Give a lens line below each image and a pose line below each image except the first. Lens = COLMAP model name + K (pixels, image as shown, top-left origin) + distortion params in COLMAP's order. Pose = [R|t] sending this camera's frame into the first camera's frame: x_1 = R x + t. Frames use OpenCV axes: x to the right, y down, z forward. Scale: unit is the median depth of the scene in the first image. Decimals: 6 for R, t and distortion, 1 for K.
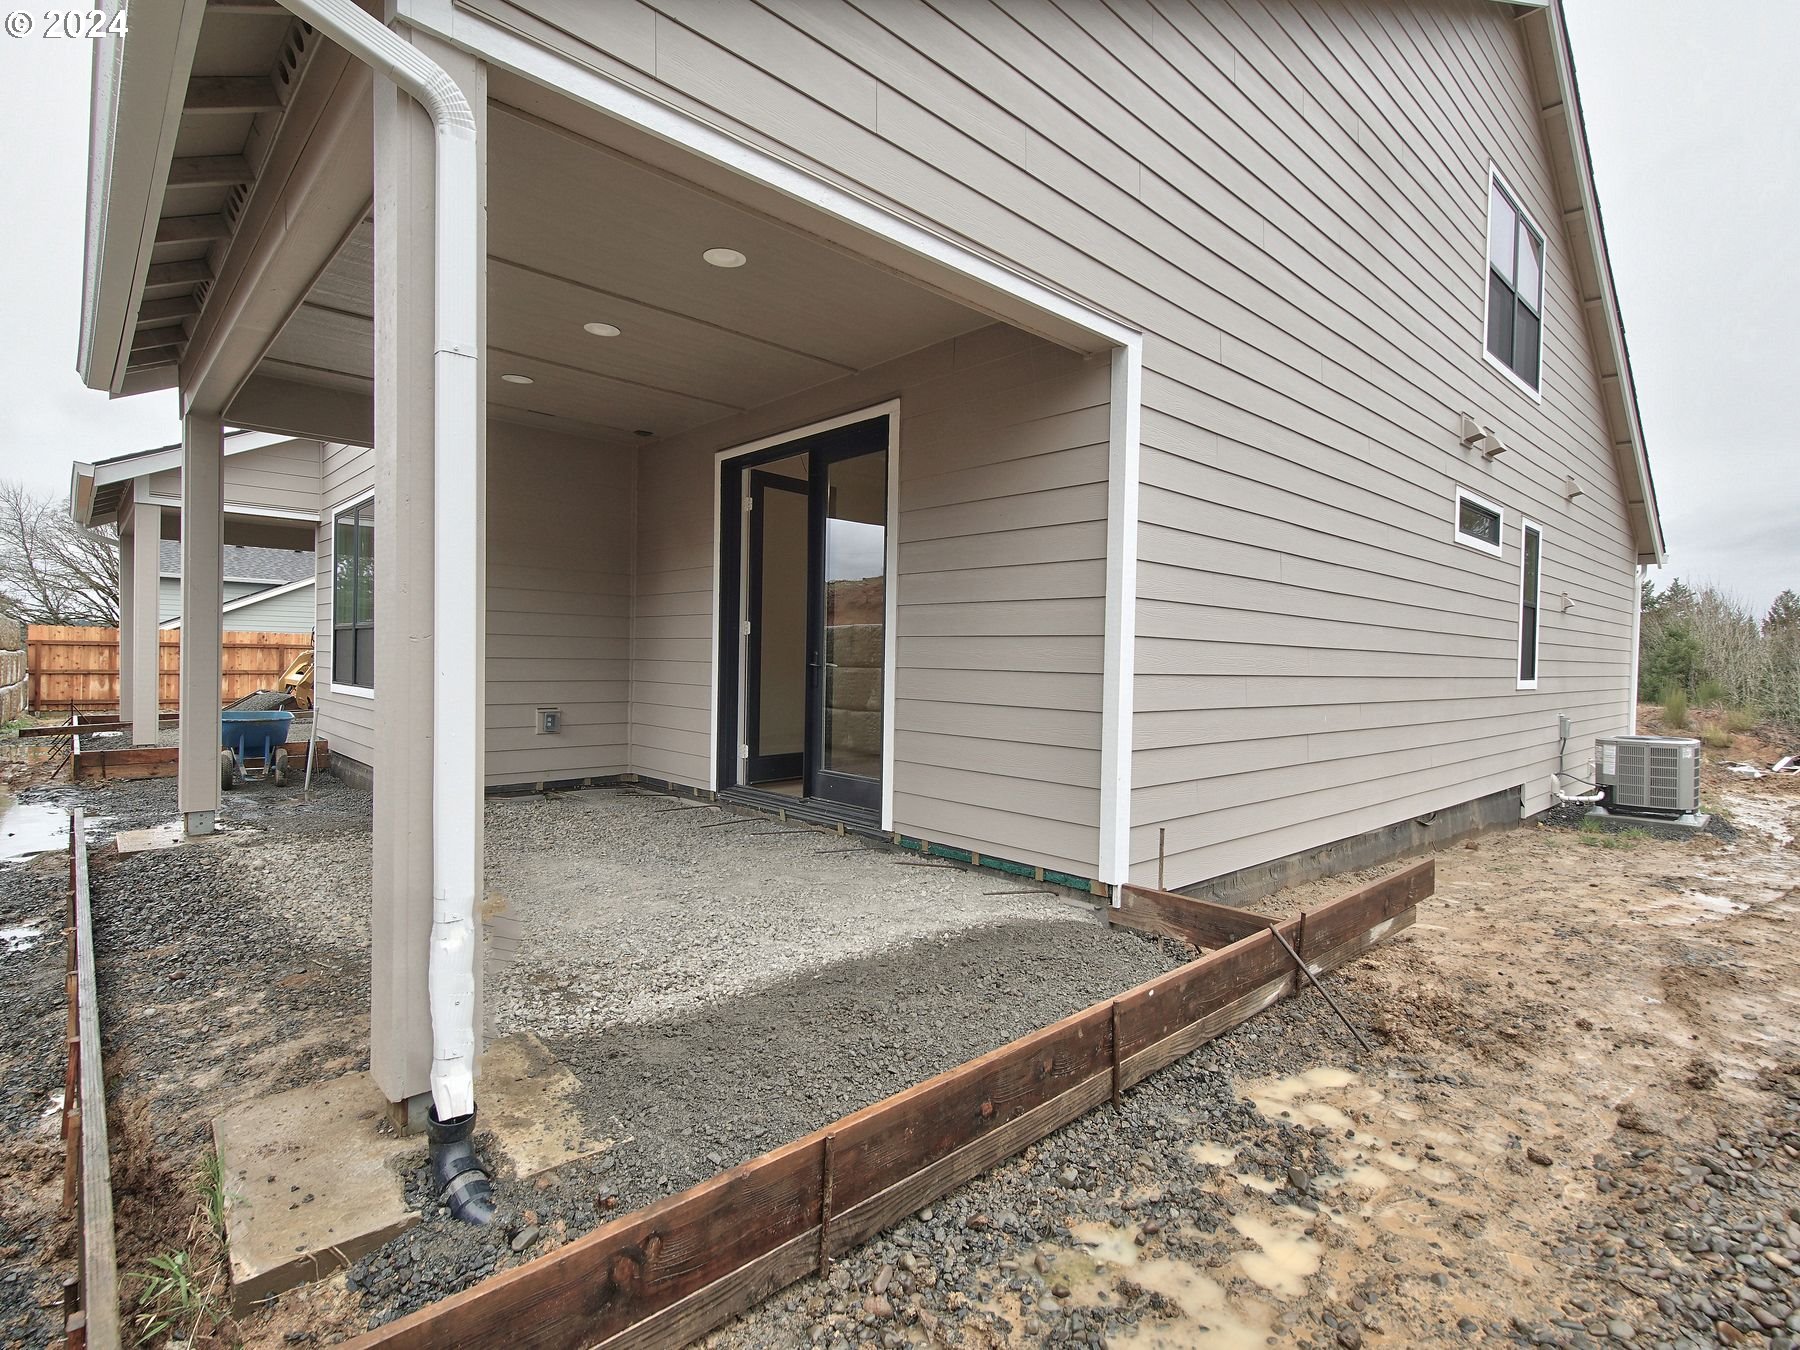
lens RADIAL K [[906.1, 0, 898.5], [0, 906.1, 676.6], [0, 0, 1]] dist [0.015848, -0.000676]
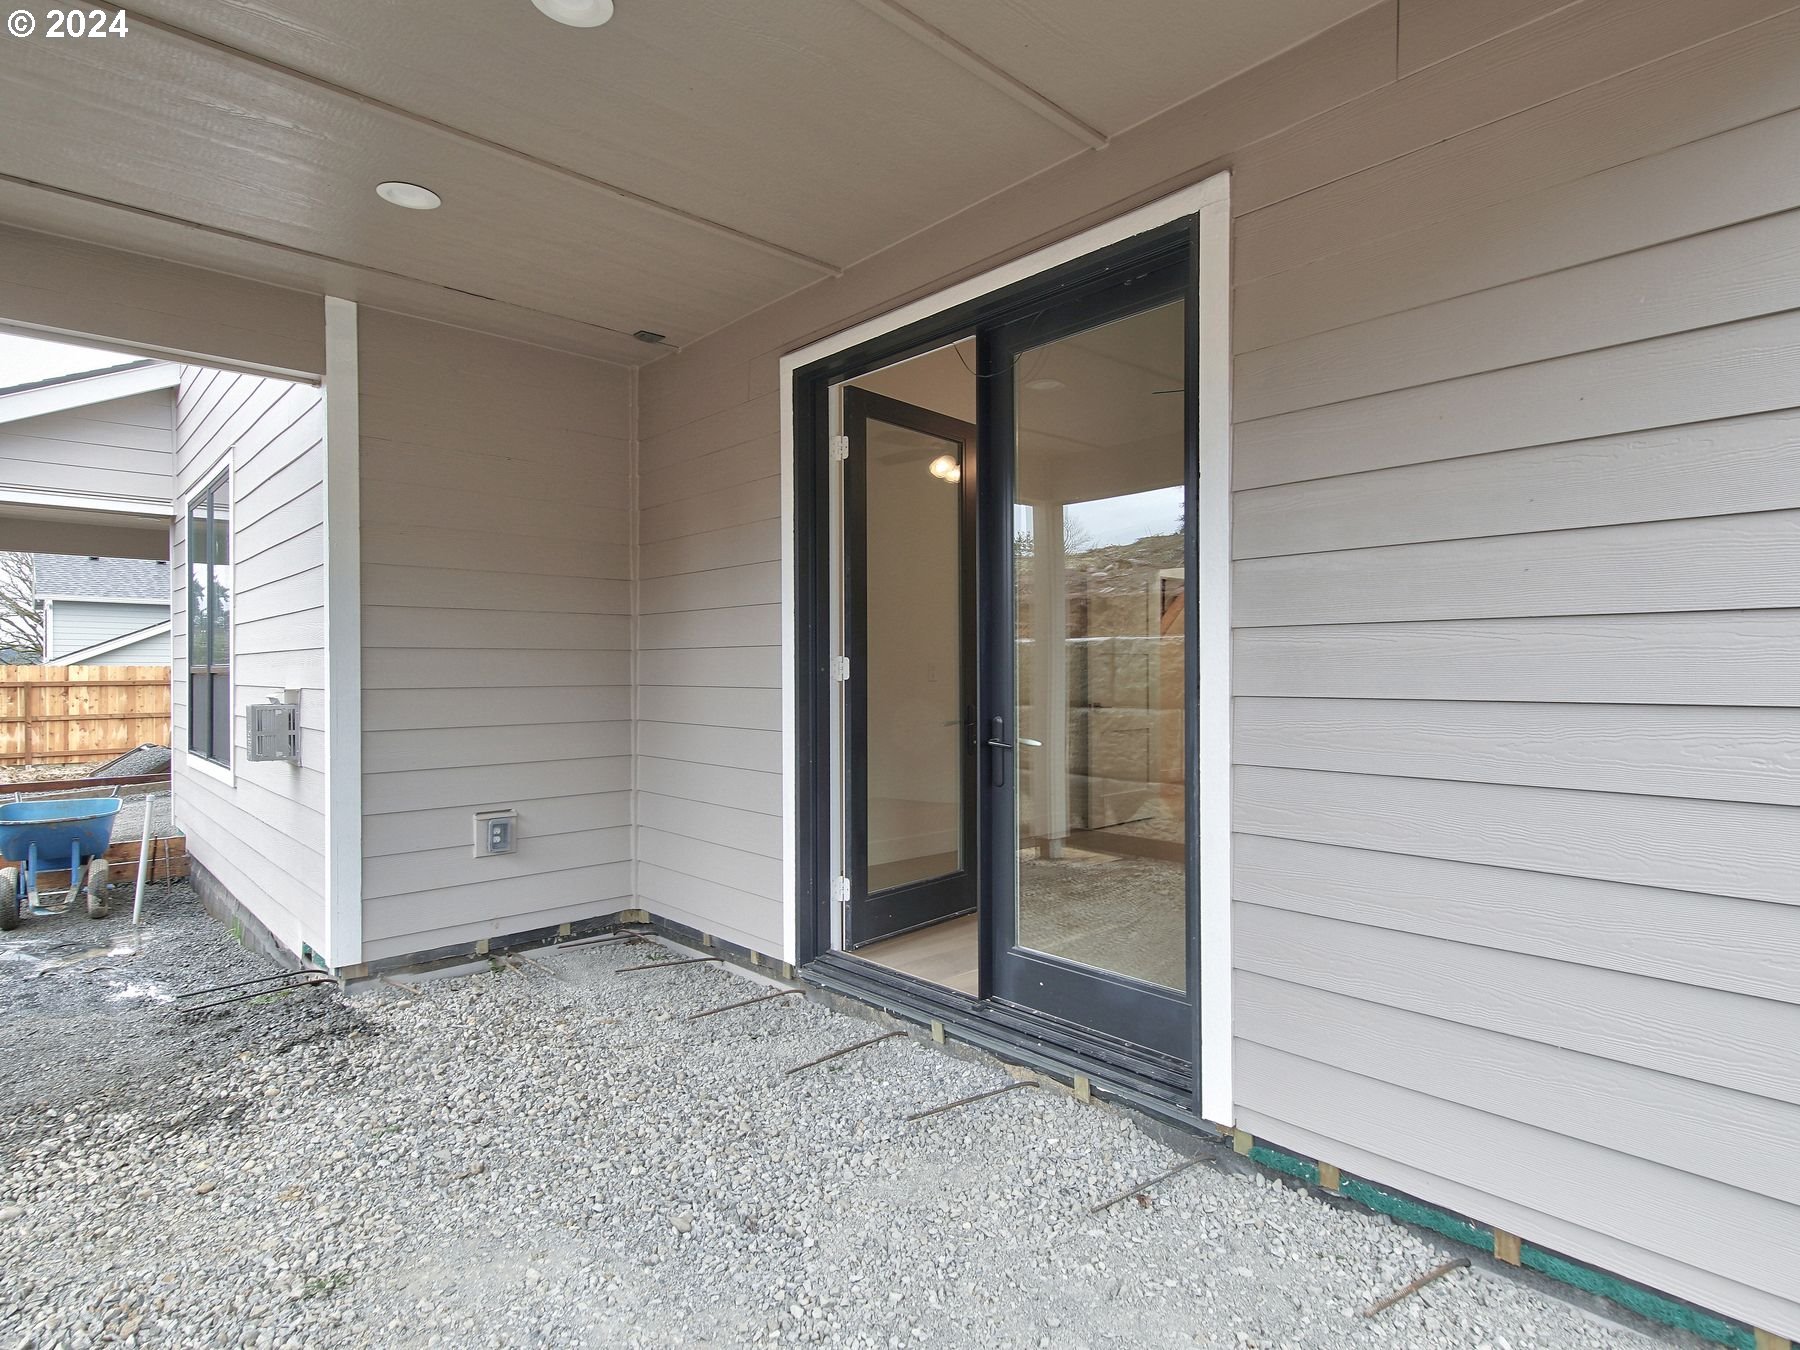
lens RADIAL K [[951.0, 0, 901.8], [0, 951.0, 671.2], [0, 0, 1]] dist [0.002811, 0.000969]
pose [[0.999706, -0.023872, 0.004310, -0.132450], [0.023935, 0.999597, -0.015280, -0.041906], [-0.003943, 0.015379, 0.999874, 0.409820]]
